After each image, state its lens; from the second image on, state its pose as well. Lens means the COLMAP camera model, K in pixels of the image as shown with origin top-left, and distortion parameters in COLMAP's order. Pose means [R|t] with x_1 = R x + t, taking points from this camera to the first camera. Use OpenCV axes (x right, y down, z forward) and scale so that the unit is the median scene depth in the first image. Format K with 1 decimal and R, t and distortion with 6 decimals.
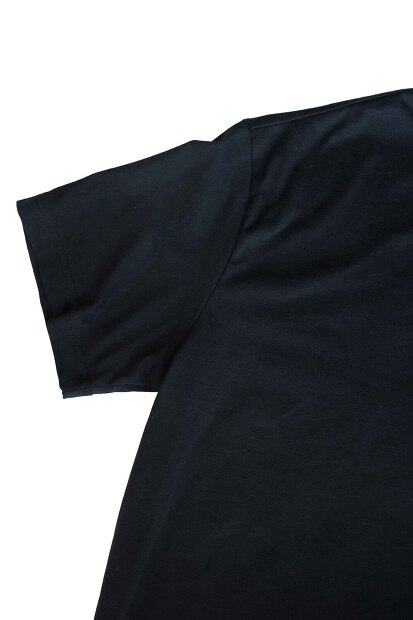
lens RADIAL K [[693.4, 0, 206.5], [0, 693.4, 310.0], [0, 0, 1]] dist [-0.000591, 0.000332]
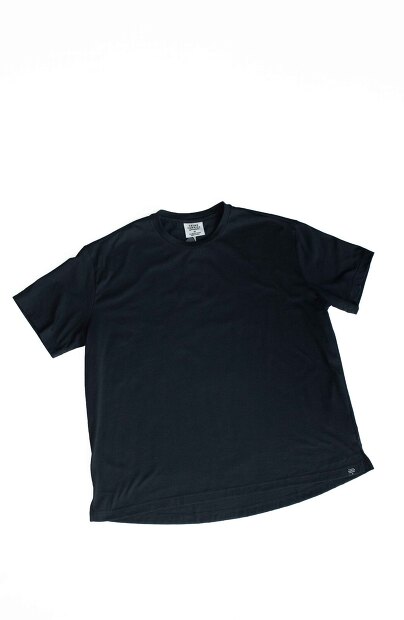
lens RADIAL K [[695.2, 0, 202.0], [0, 695.2, 310.0], [0, 0, 1]] dist [0.013223, 0.003038]
pose [[0.939632, -0.300275, 0.164094, -0.042013], [0.300556, 0.953469, 0.023712, 0.055305], [-0.163578, 0.027039, 0.986160, -1.928751]]
